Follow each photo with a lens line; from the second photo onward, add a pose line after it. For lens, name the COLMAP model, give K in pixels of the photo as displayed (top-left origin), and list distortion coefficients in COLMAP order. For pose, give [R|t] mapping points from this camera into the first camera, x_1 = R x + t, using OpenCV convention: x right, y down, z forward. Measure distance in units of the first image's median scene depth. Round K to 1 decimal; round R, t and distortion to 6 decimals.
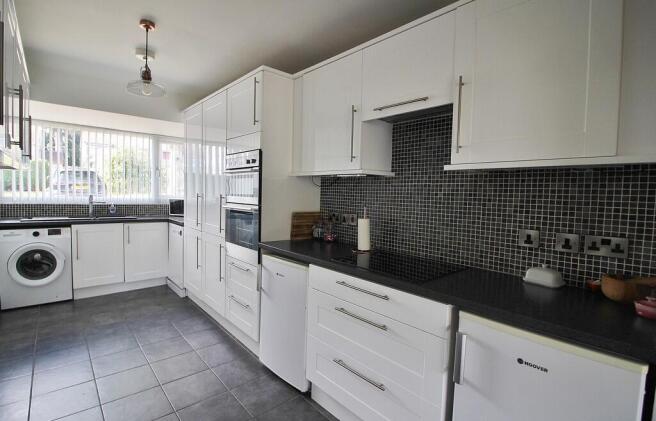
lens RADIAL K [[312.6, 0, 326.4], [0, 312.6, 208.3], [0, 0, 1]] dist [-0.001361, 0.000117]
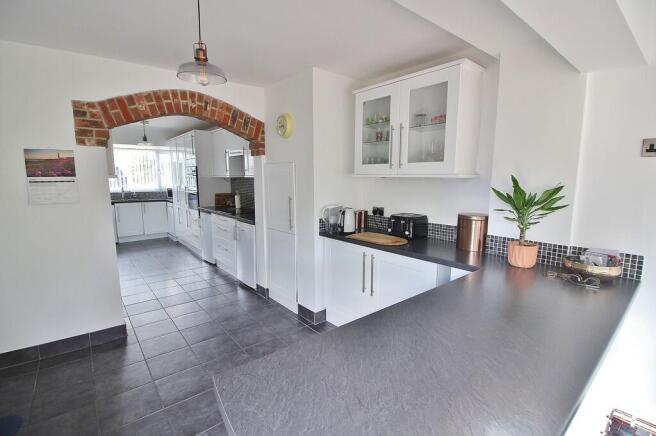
lens RADIAL K [[306.2, 0, 329.7], [0, 306.2, 221.5], [0, 0, 1]] dist [-0.001035, -0.007425]
pose [[0.999290, -0.018103, -0.033041, 0.624423], [0.021161, 0.995283, 0.094682, 0.017862], [0.031171, -0.095314, 0.994959, -0.927454]]
